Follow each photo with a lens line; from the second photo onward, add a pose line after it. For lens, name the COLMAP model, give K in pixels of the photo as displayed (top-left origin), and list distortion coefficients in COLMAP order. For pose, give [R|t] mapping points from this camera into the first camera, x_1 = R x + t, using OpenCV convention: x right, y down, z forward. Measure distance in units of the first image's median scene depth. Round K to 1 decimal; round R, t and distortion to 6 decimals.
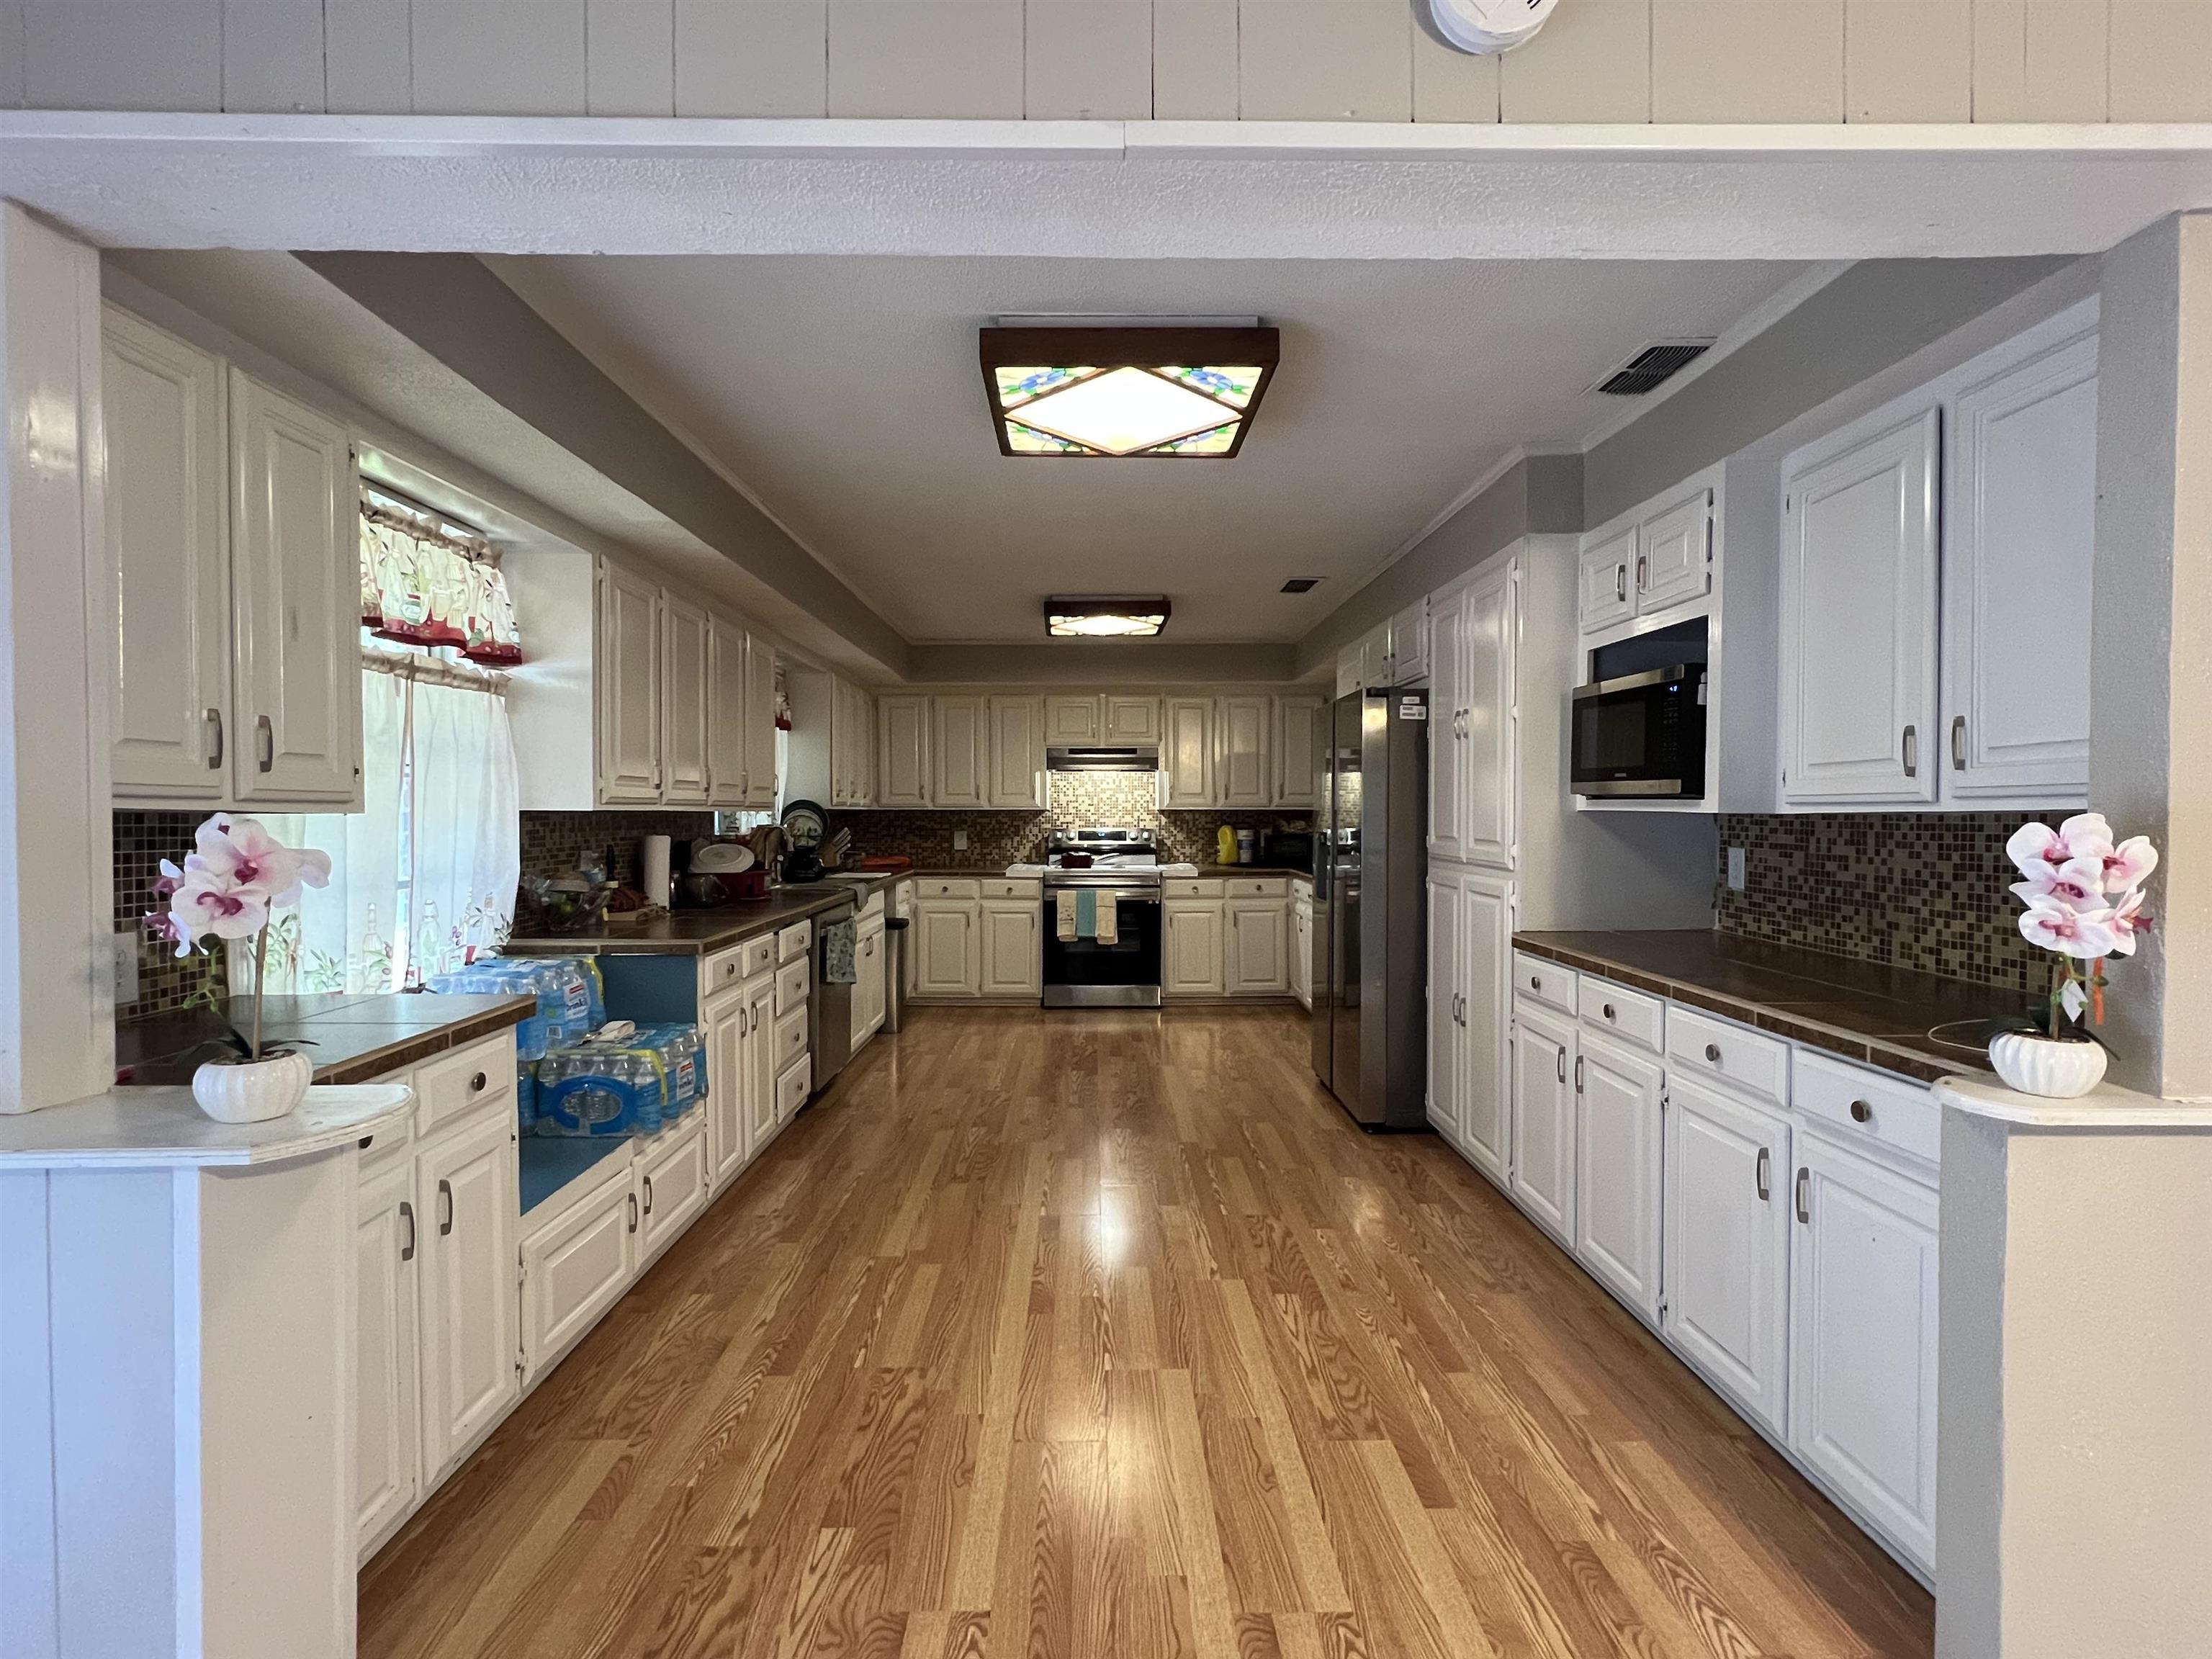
lens RADIAL K [[1066.5, 0, 1096.7], [0, 1066.5, 832.0], [0, 0, 1]] dist [-0.004343, 0.000221]
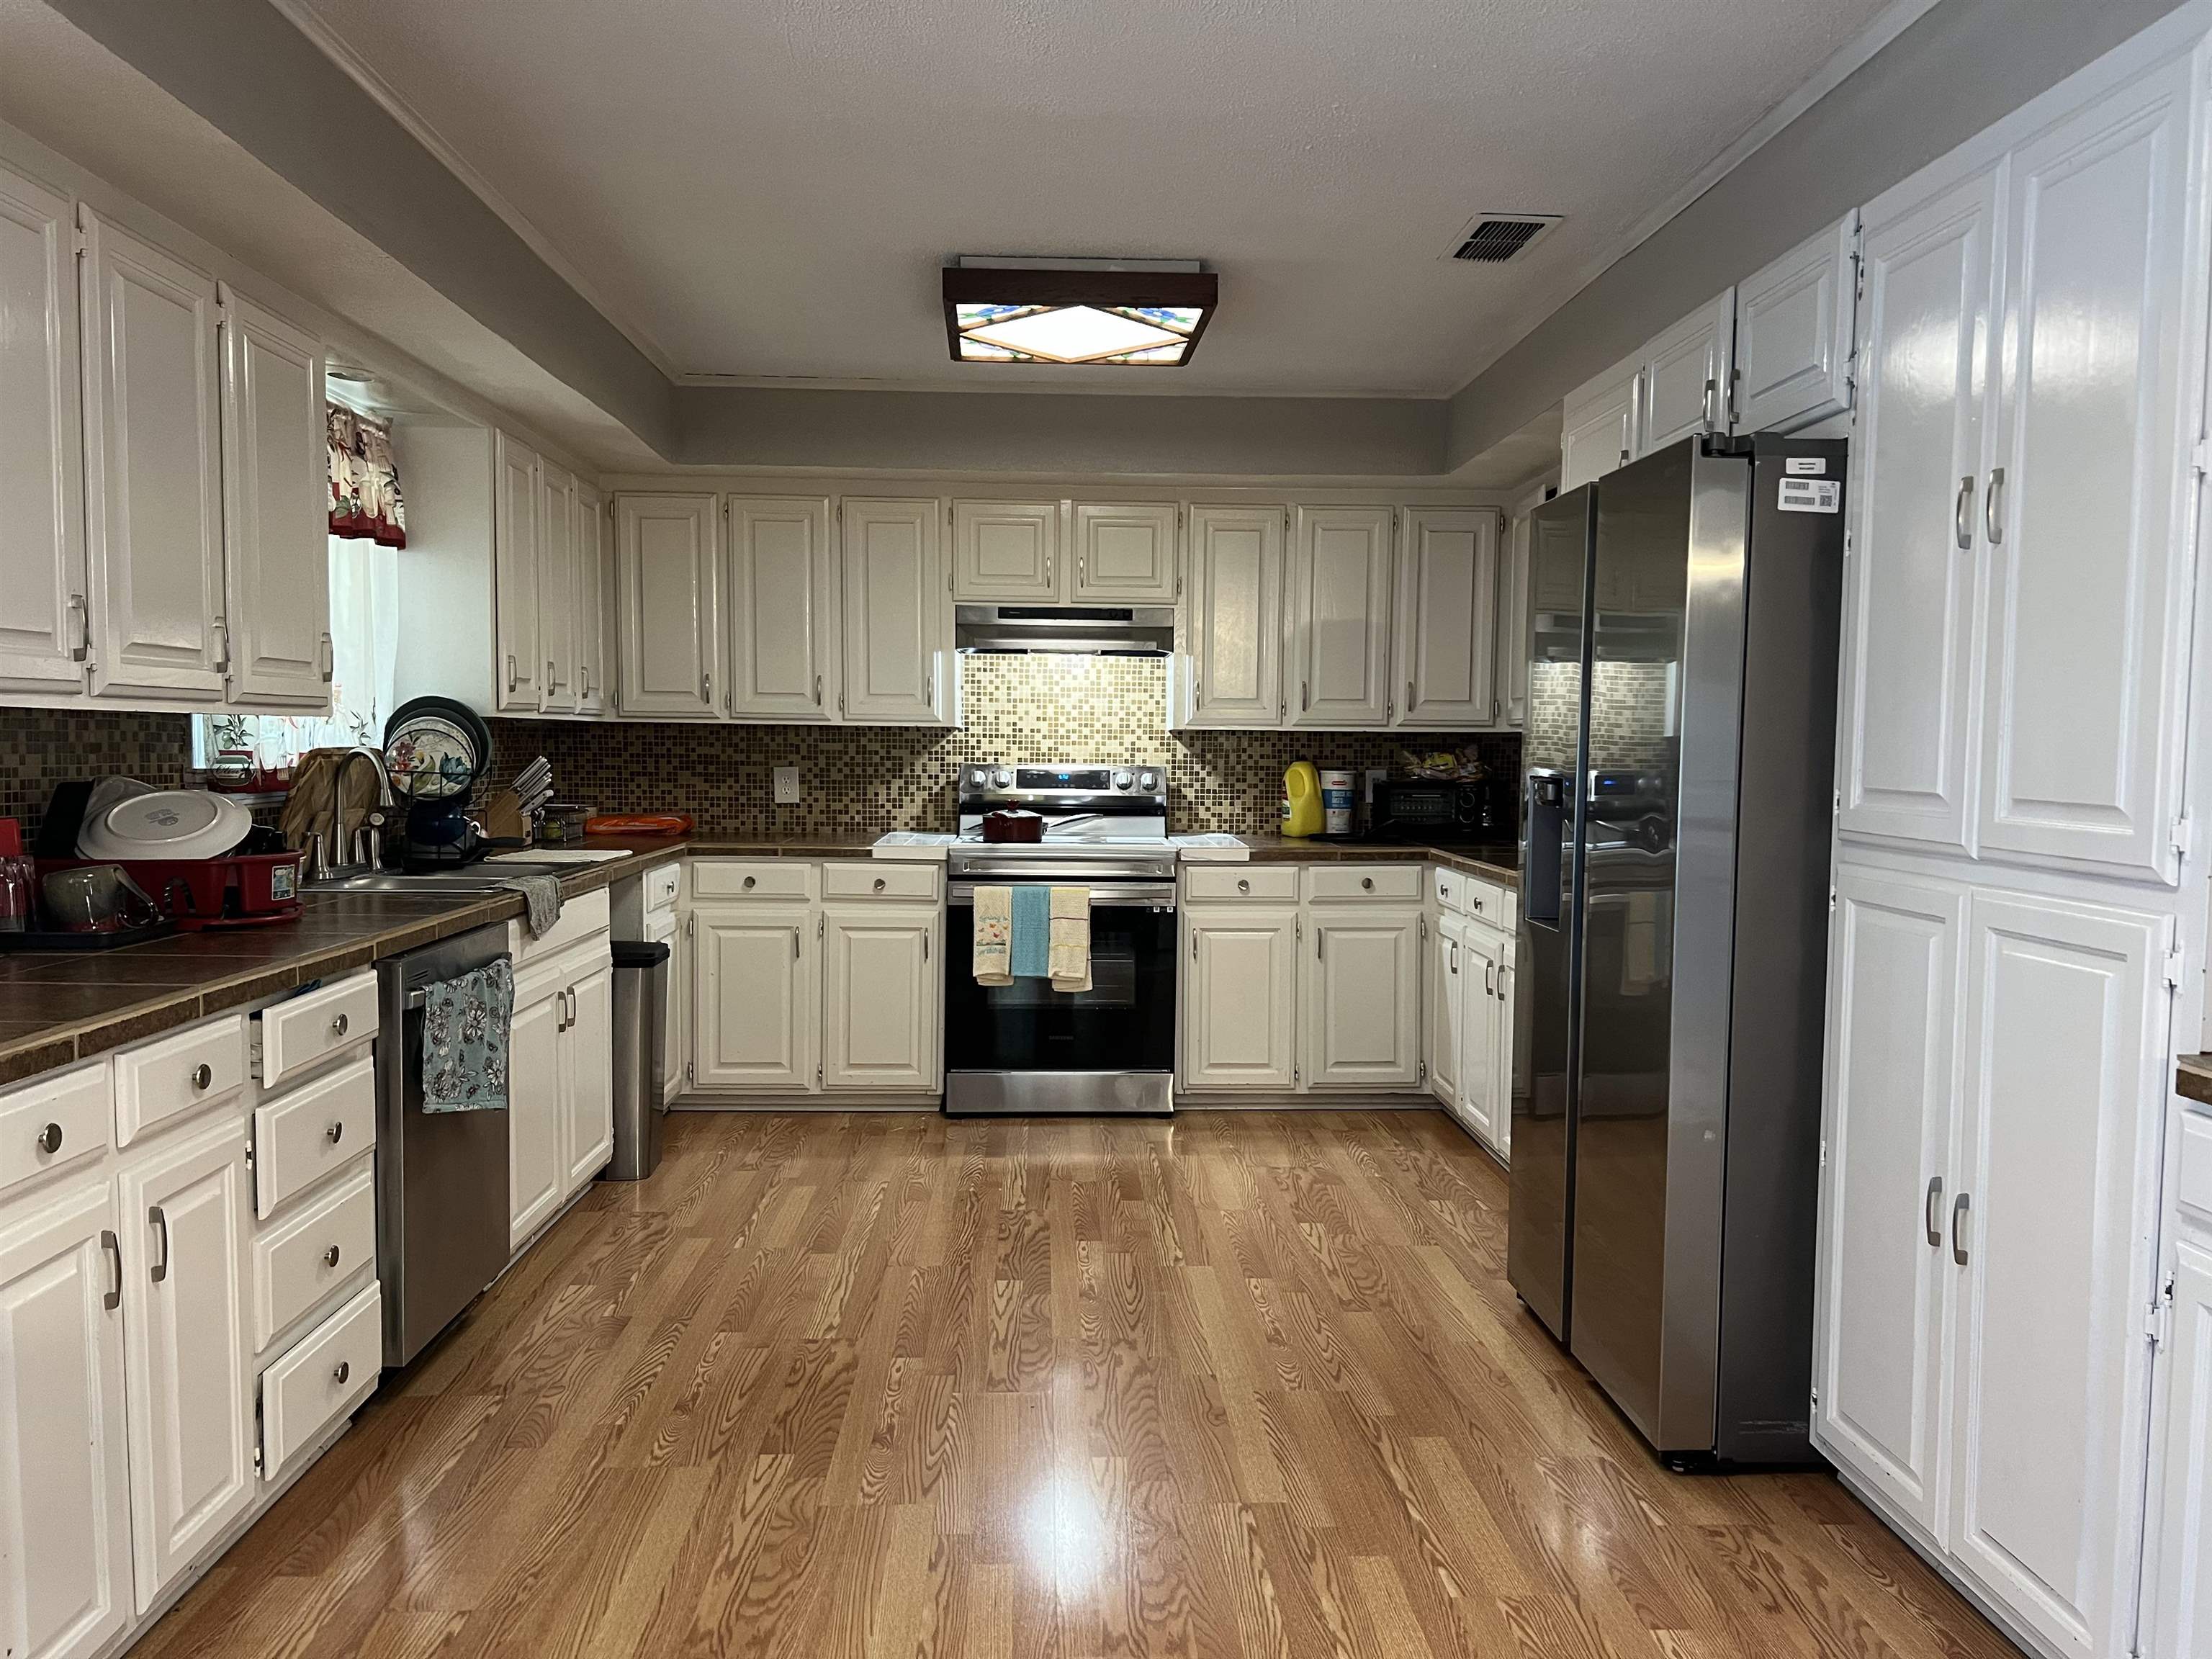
lens RADIAL K [[1666.0, 0, 1121.7], [0, 1666.0, 862.3], [0, 0, 1]] dist [0.055030, -0.055522]
pose [[0.998992, 0.008539, 0.044072, -0.002069], [-0.010928, 0.998468, 0.054251, -0.000466], [-0.043541, -0.054678, 0.997554, 0.261157]]
